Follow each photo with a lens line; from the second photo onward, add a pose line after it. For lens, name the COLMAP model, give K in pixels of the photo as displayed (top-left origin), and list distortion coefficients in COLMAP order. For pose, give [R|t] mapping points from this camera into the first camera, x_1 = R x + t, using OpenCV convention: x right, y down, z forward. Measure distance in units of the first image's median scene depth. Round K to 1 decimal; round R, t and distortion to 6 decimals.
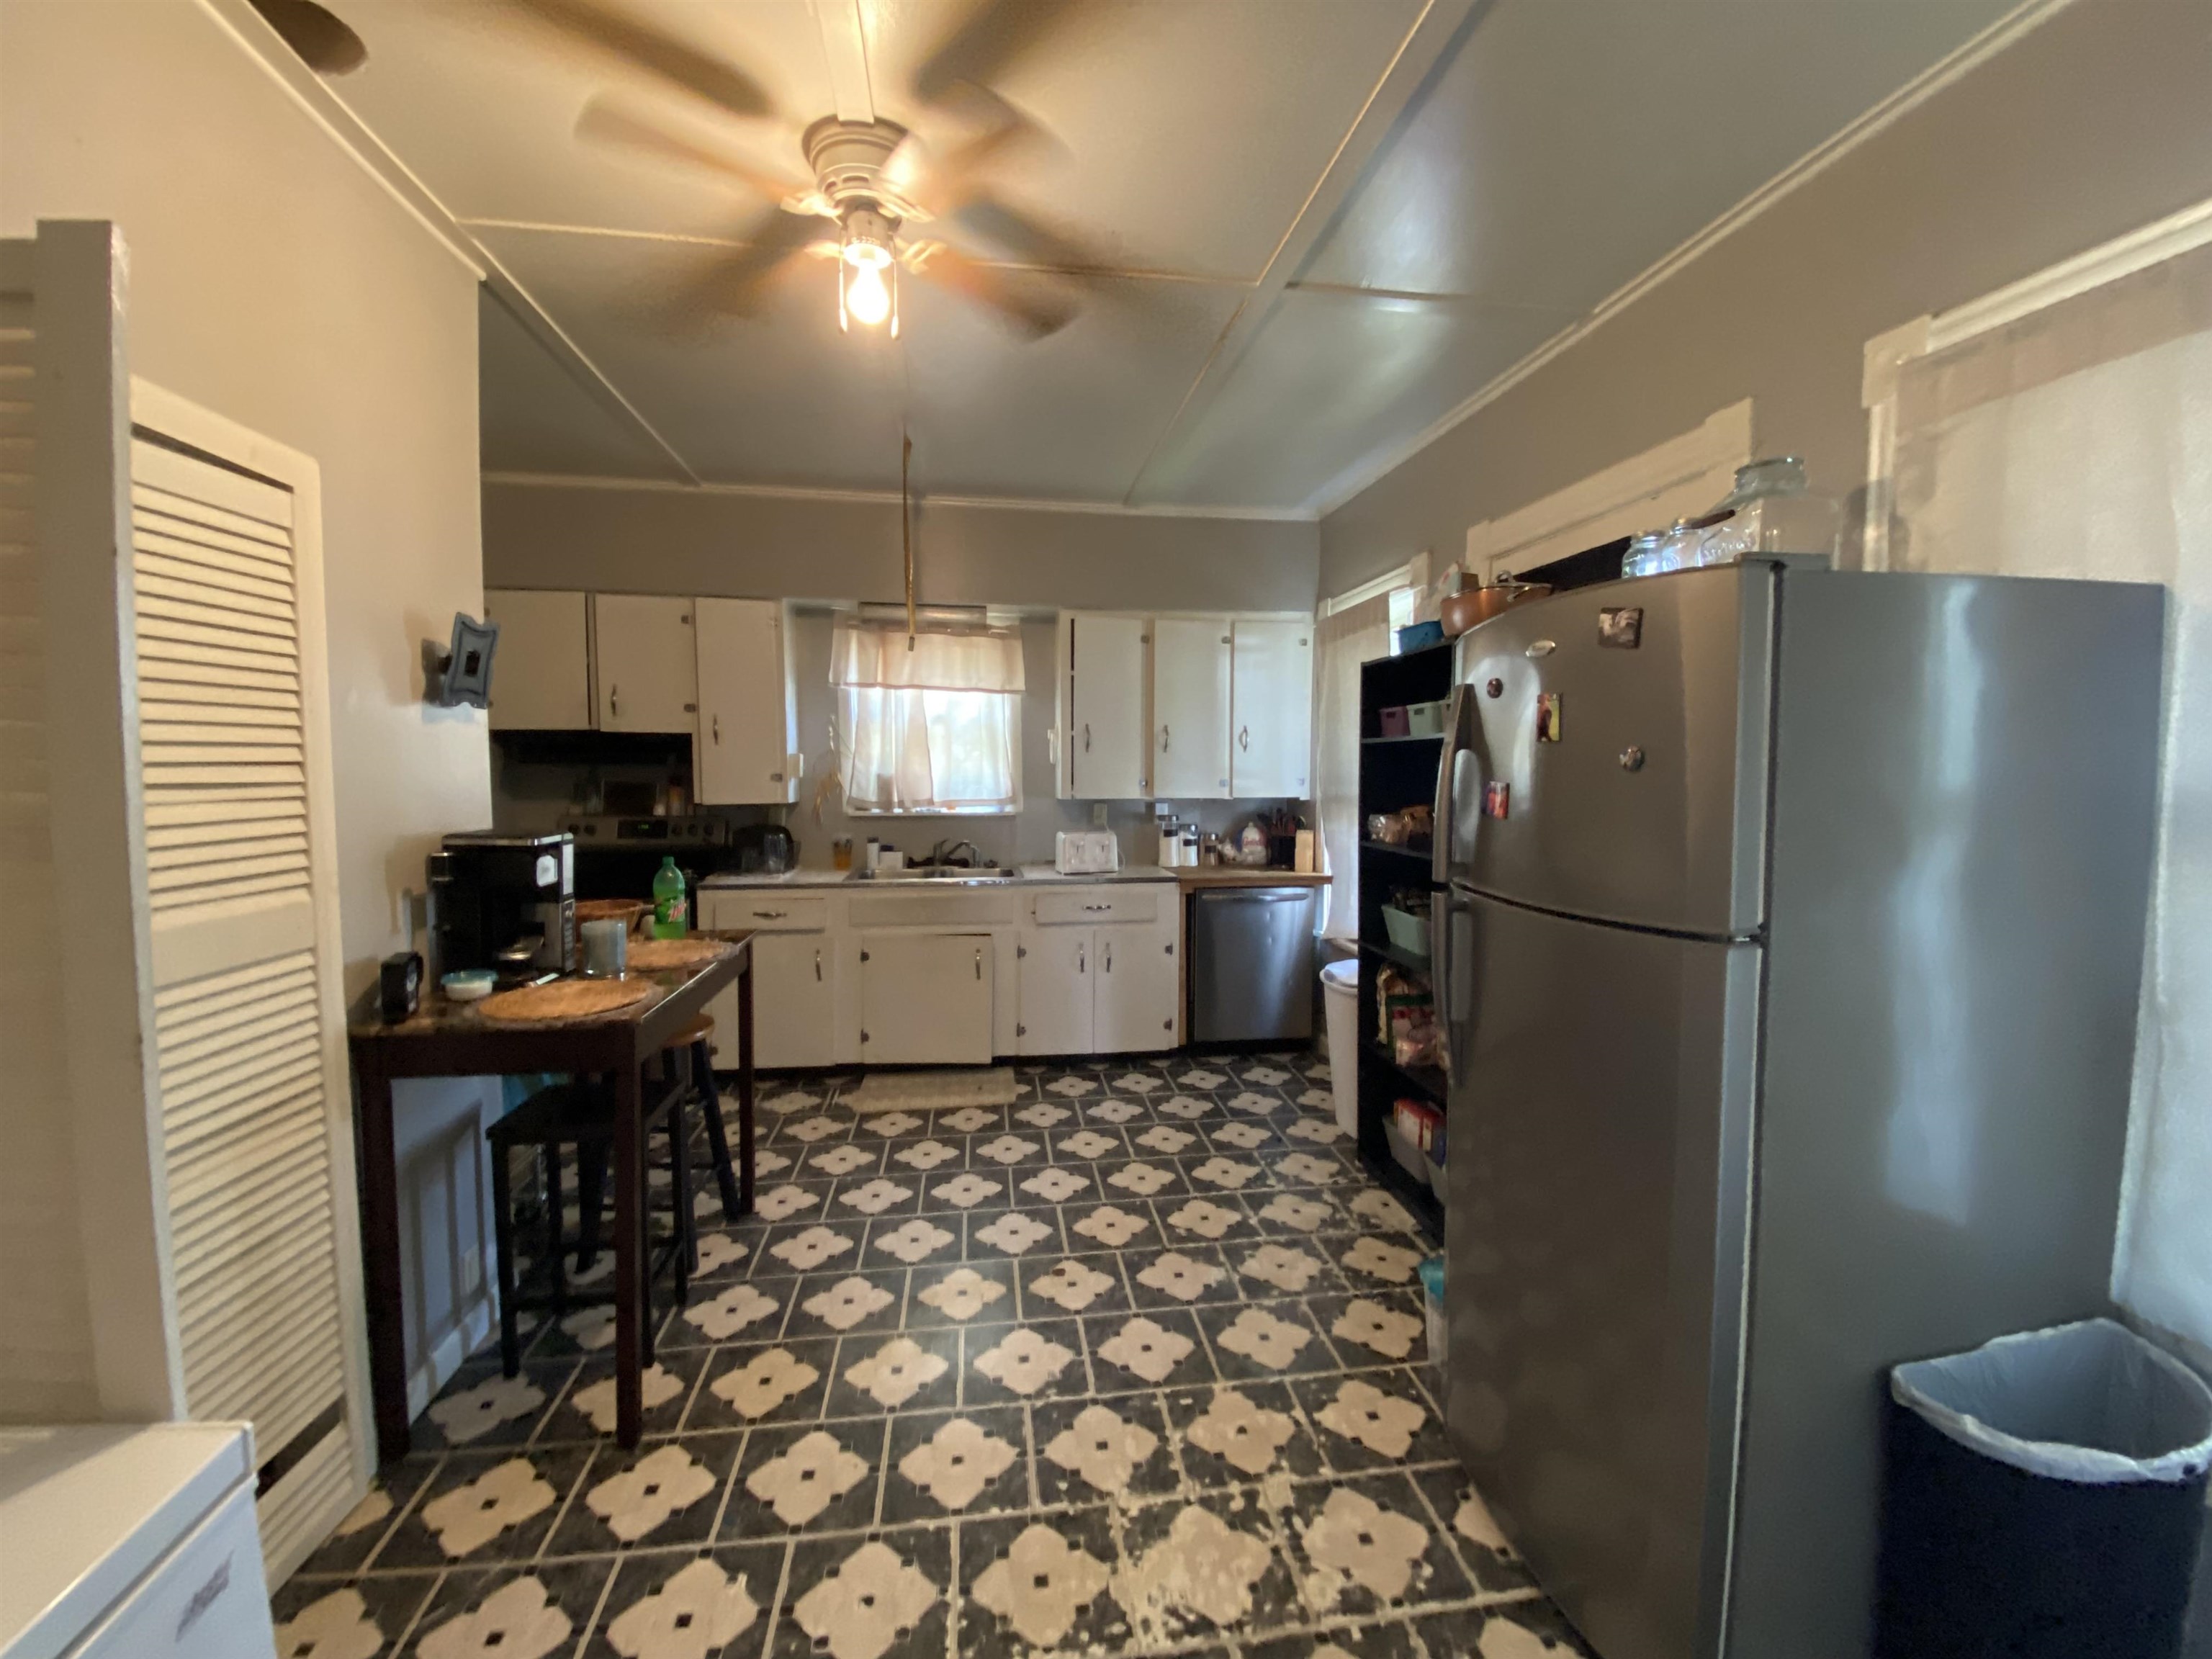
lens RADIAL K [[904.7, 0, 1105.2], [0, 904.7, 821.6], [0, 0, 1]] dist [0.057283, -0.040856]
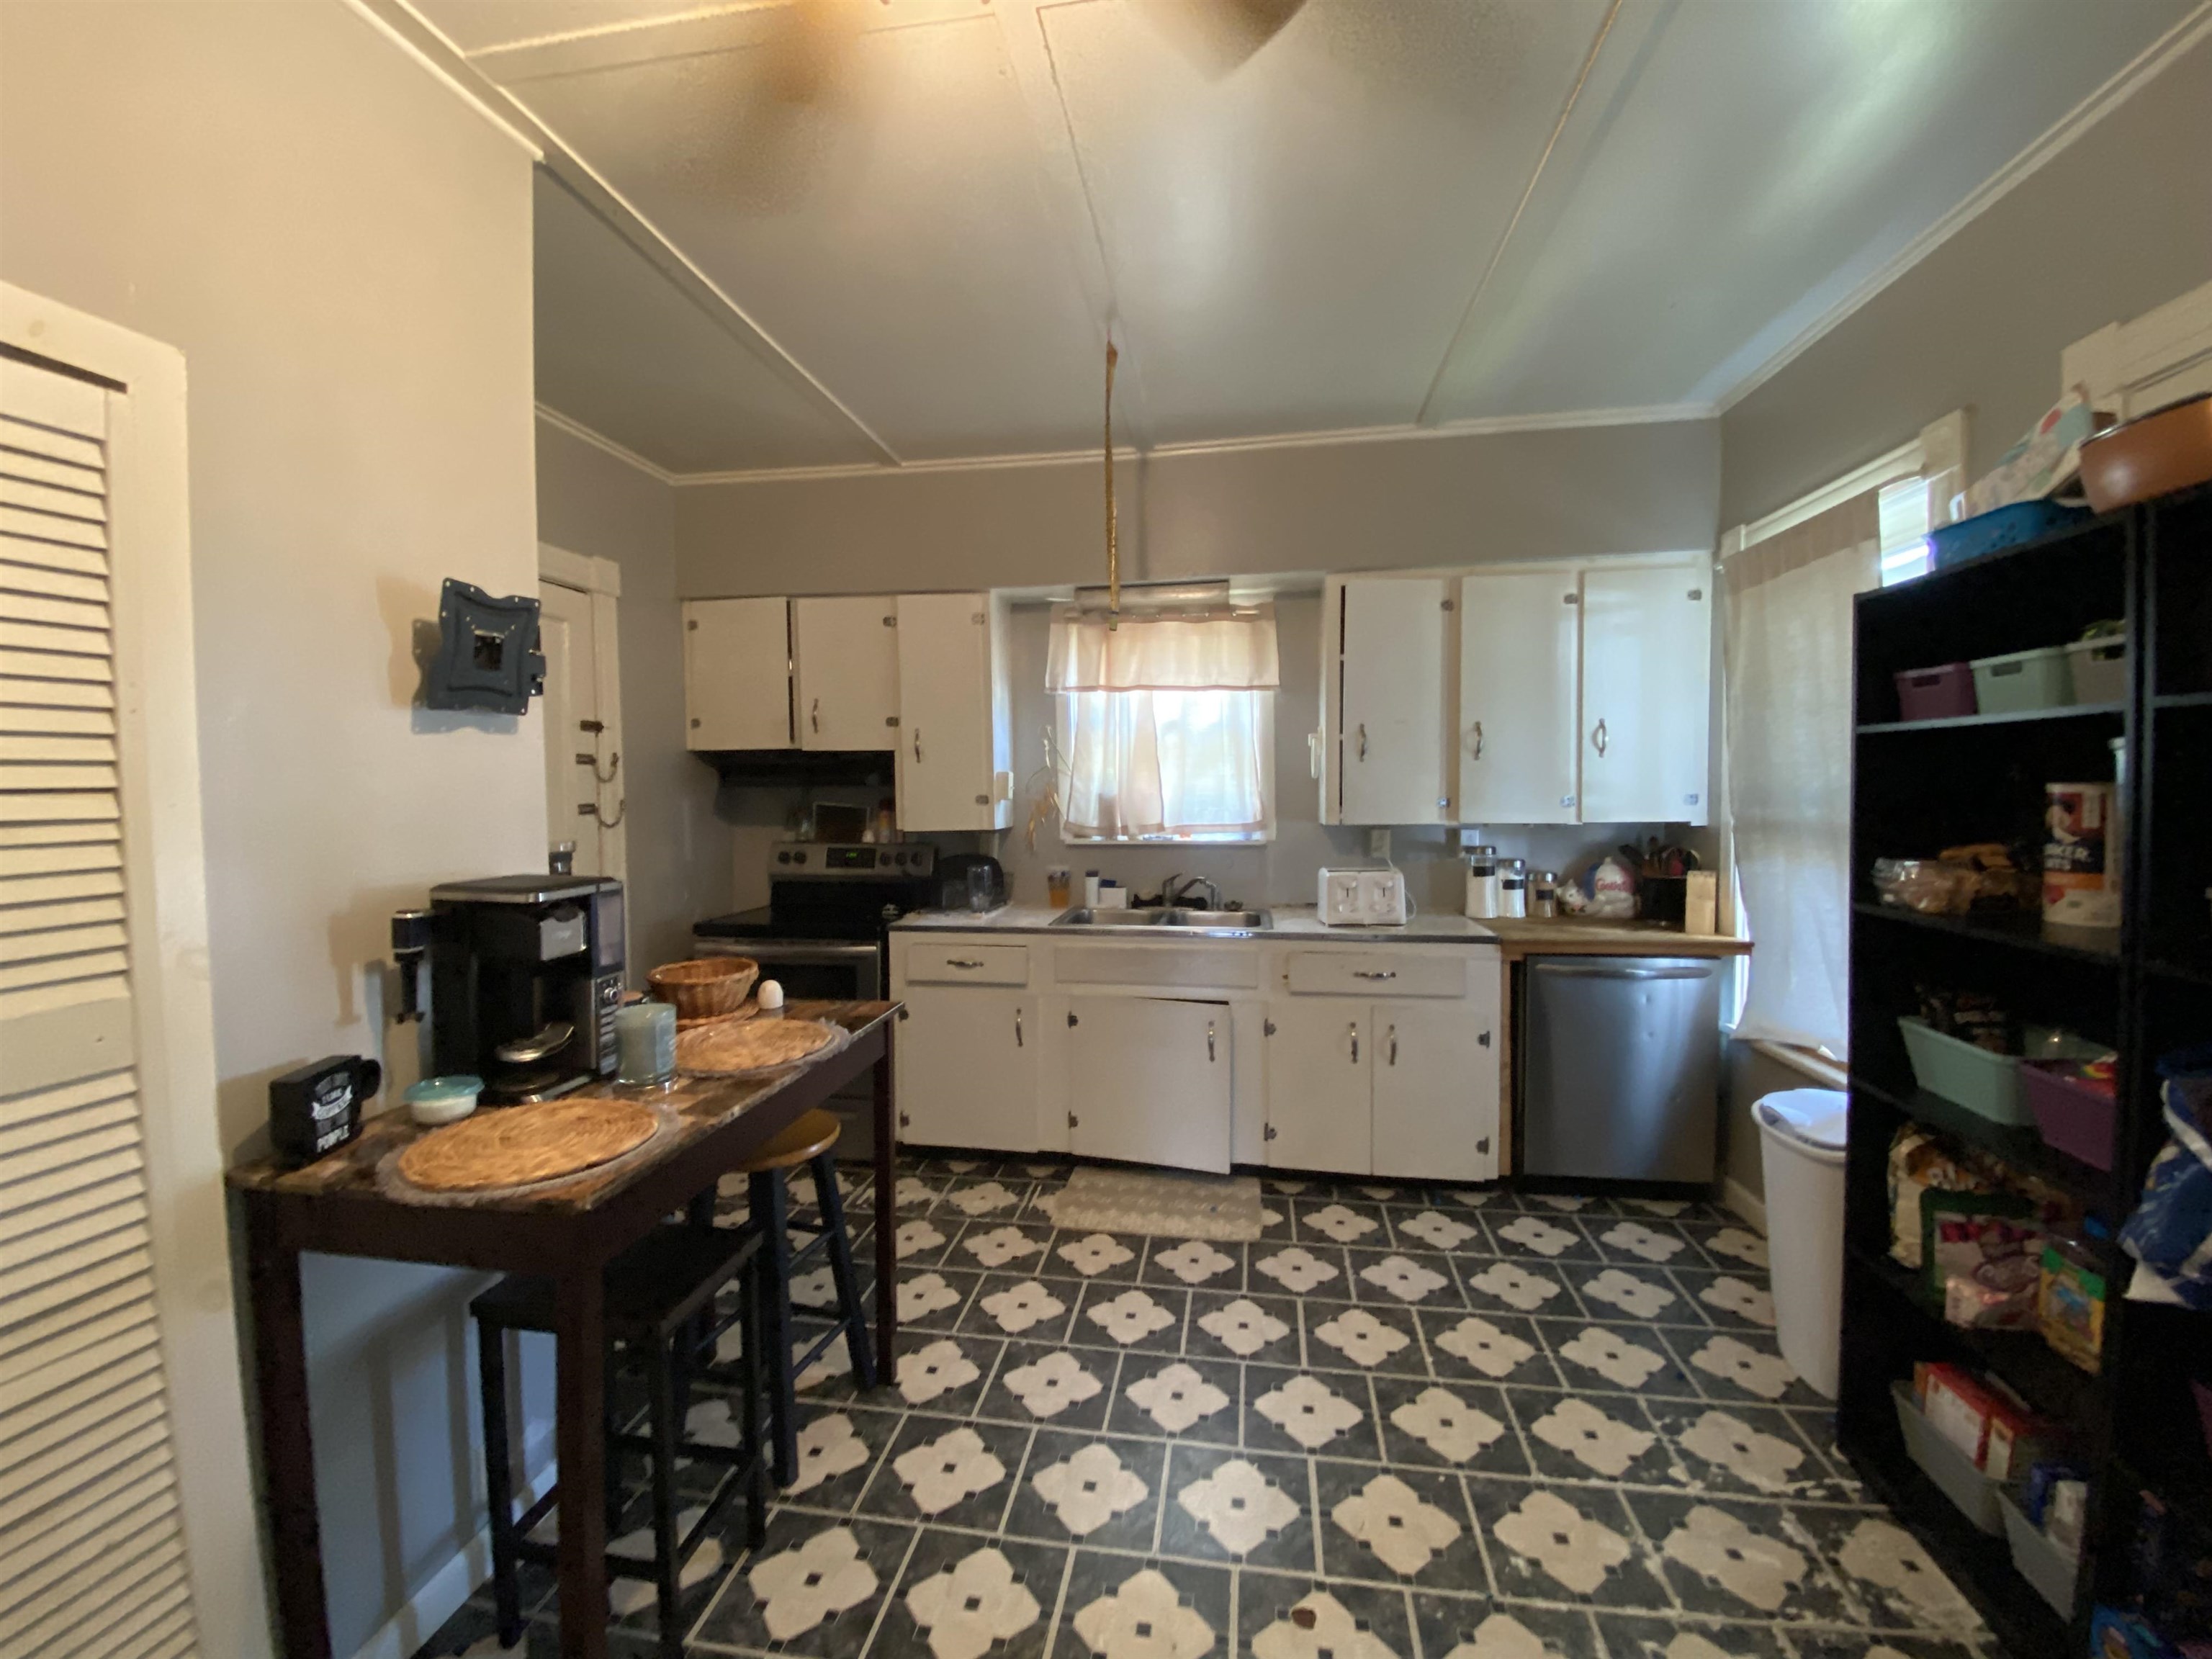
lens RADIAL K [[908.5, 0, 1095.7], [0, 908.5, 823.9], [0, 0, 1]] dist [0.012957, -0.018660]
pose [[0.951266, 0.001277, -0.308369, 0.001295], [-0.006620, 0.999846, -0.016280, -0.013647], [0.308301, 0.017528, 0.951127, 0.250918]]
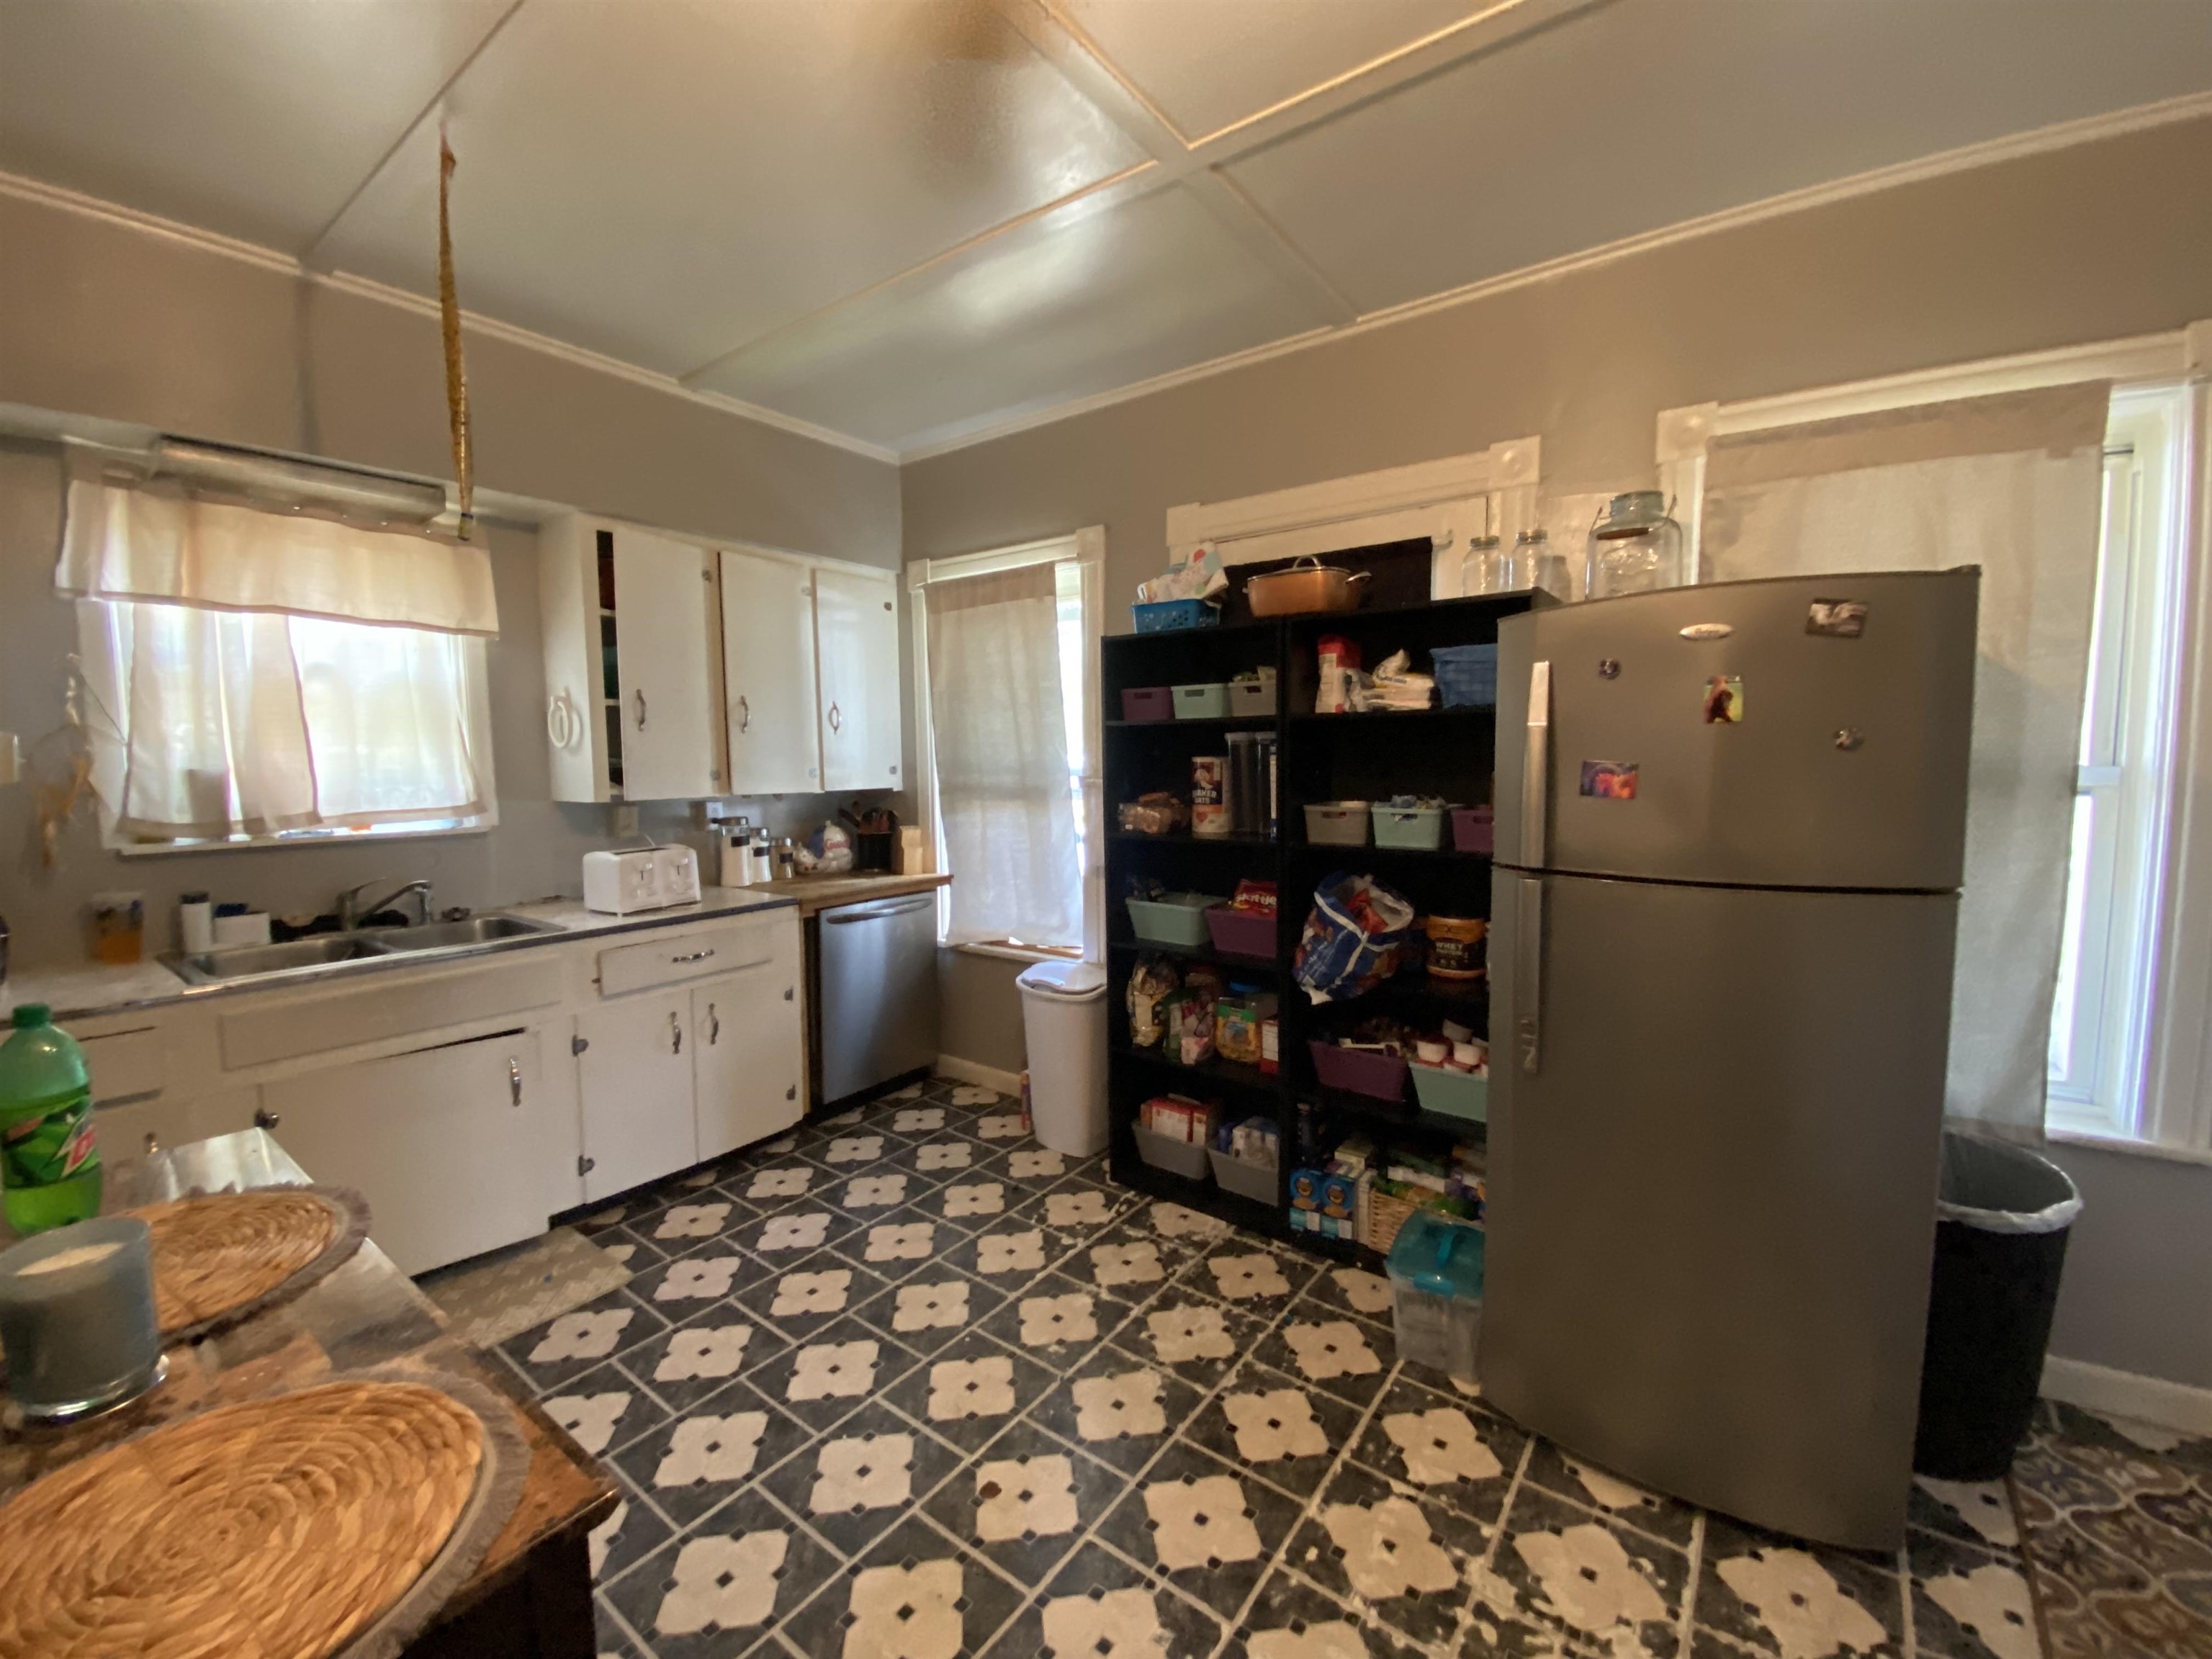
lens RADIAL K [[904.7, 0, 1105.2], [0, 904.7, 821.6], [0, 0, 1]] dist [0.057283, -0.040856]
pose [[0.706793, -0.060341, 0.704842, -0.295096], [0.049878, 0.998127, 0.035433, -0.018474], [-0.705660, 0.010112, 0.708479, 0.294534]]
